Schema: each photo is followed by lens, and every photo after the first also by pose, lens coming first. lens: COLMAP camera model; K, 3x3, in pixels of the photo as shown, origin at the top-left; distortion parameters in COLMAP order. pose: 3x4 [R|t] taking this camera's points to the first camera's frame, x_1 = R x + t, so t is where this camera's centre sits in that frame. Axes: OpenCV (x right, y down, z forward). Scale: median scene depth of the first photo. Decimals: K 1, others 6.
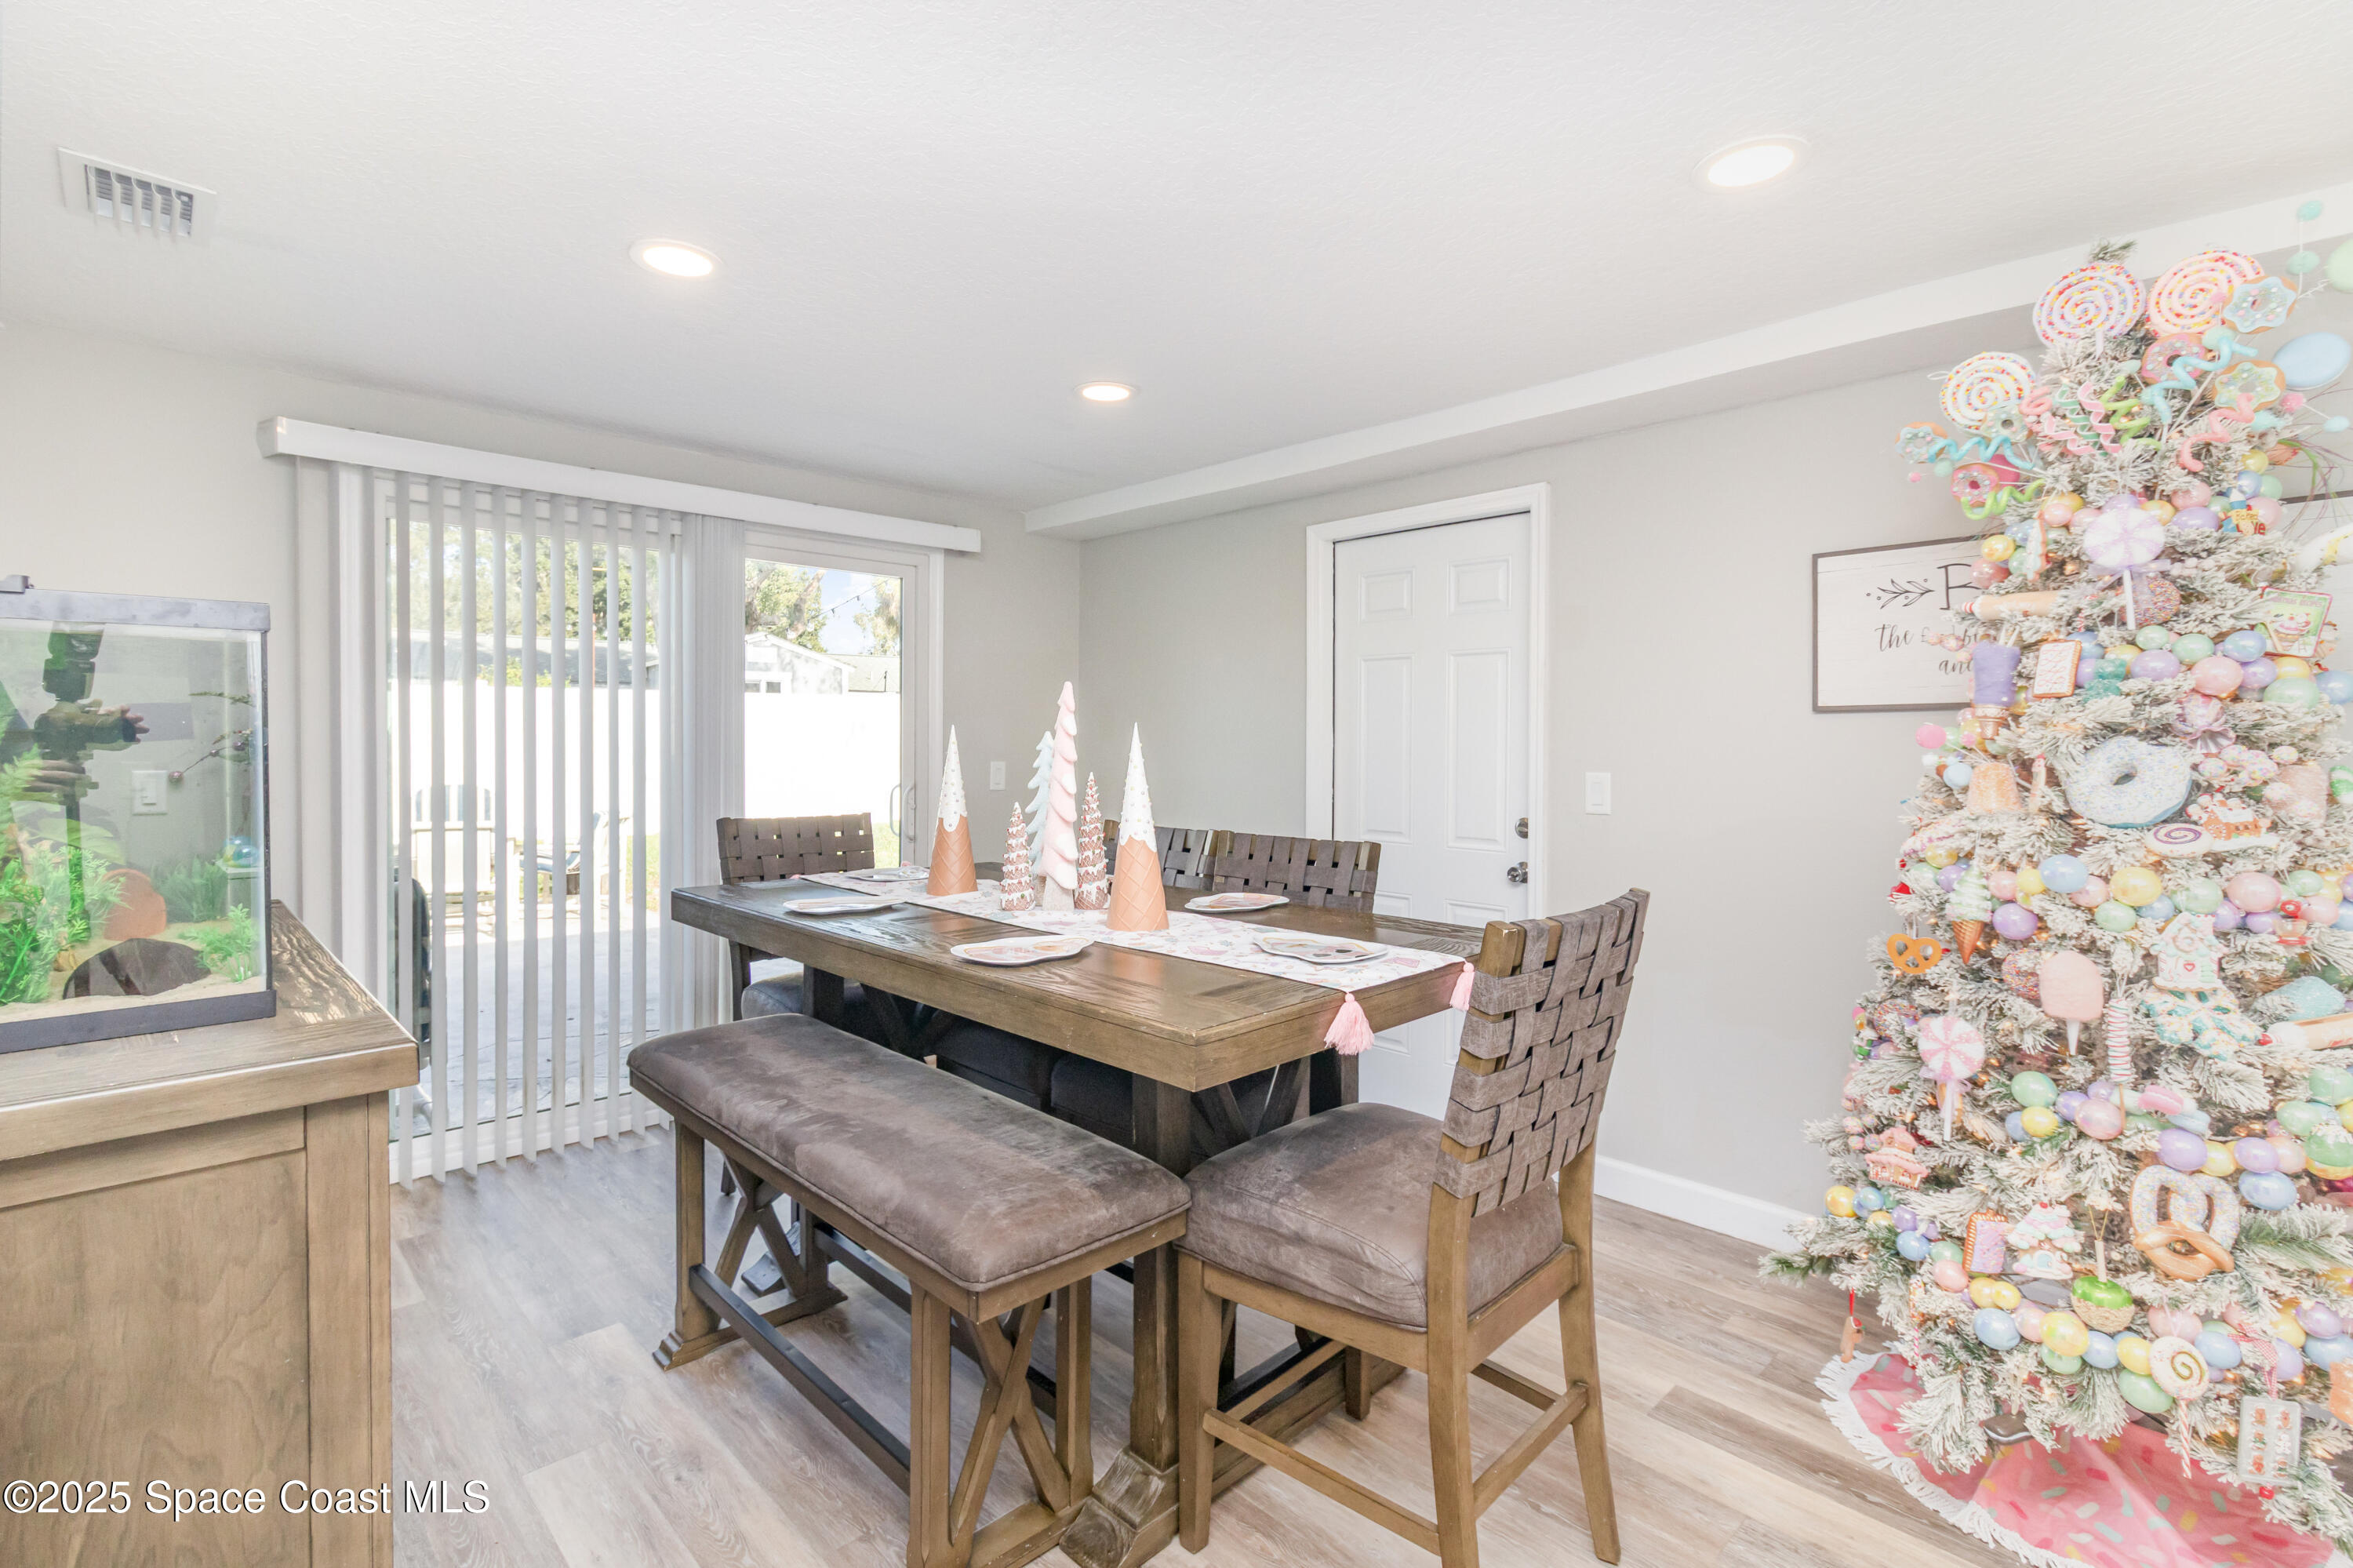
lens RADIAL K [[1081.2, 0, 1184.7], [0, 1081.2, 770.8], [0, 0, 1]] dist [-0.004604, 0.001009]
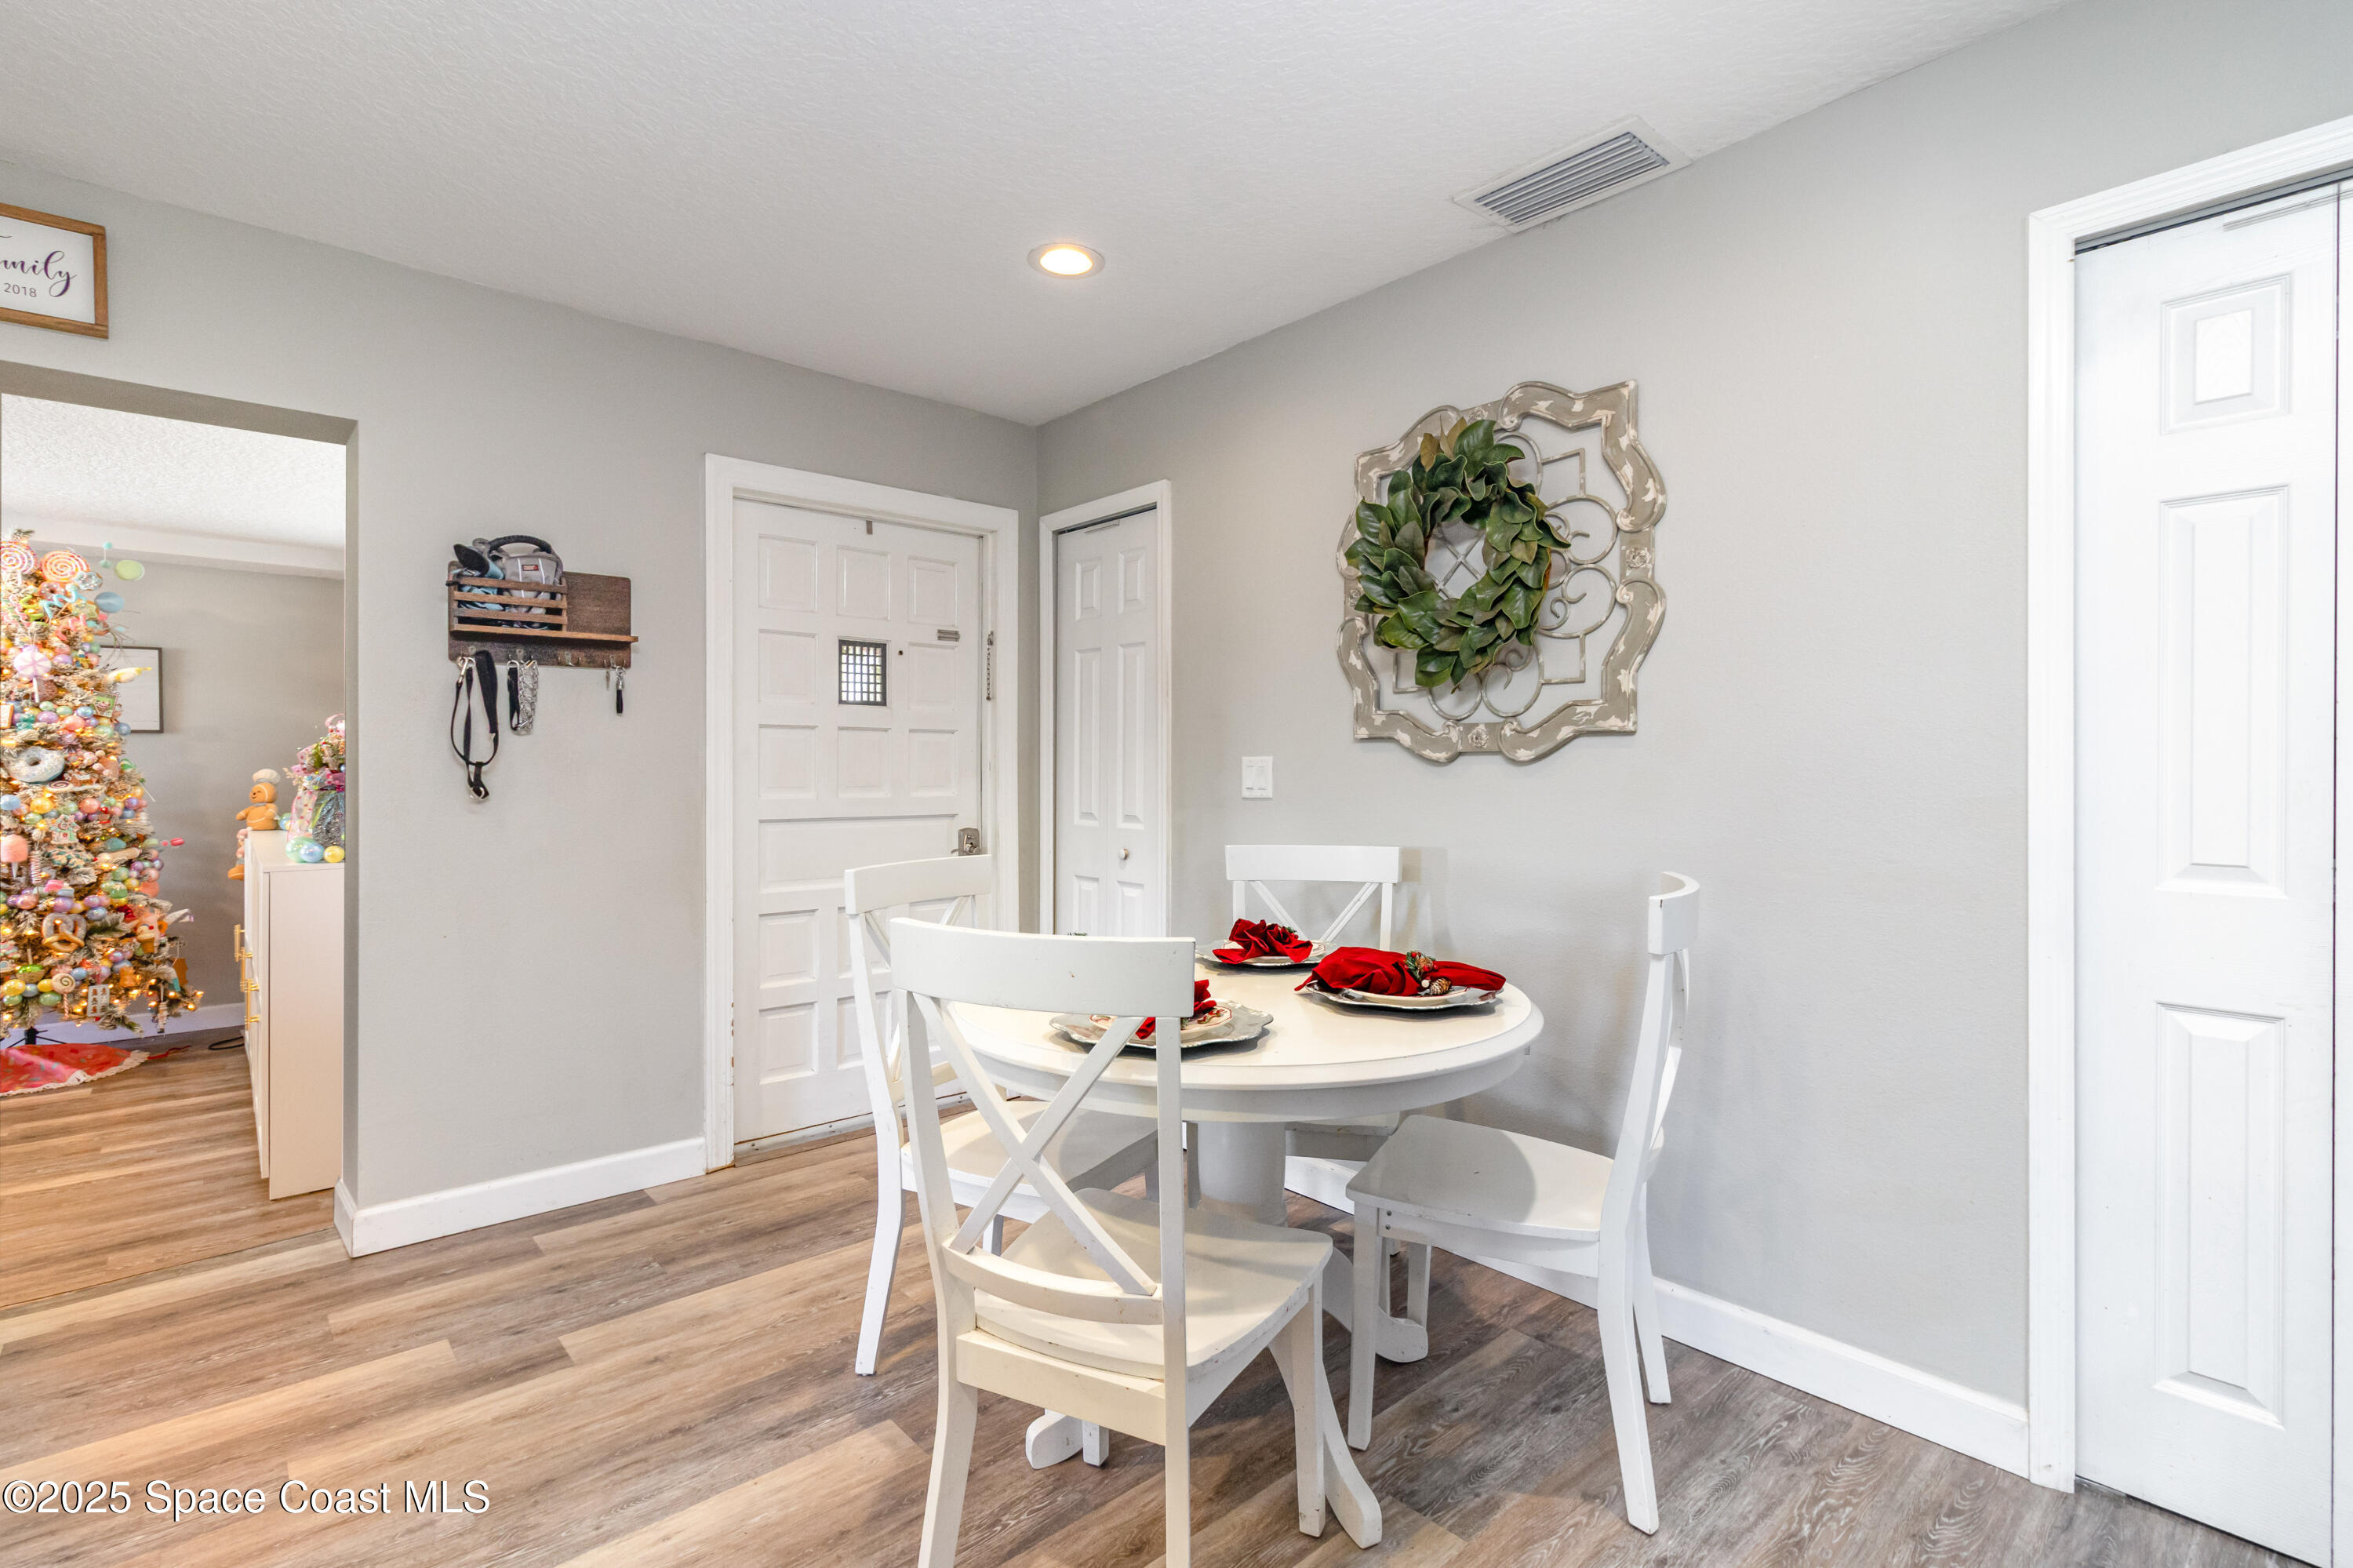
lens RADIAL K [[1081.2, 0, 1181.7], [0, 1081.2, 780.3], [0, 0, 1]] dist [-0.004604, 0.001009]
pose [[0.042053, -0.007991, 0.999083, -1.506915], [0.019429, 0.999785, 0.007179, 0.082096], [-0.998926, 0.019109, 0.042199, -1.755401]]
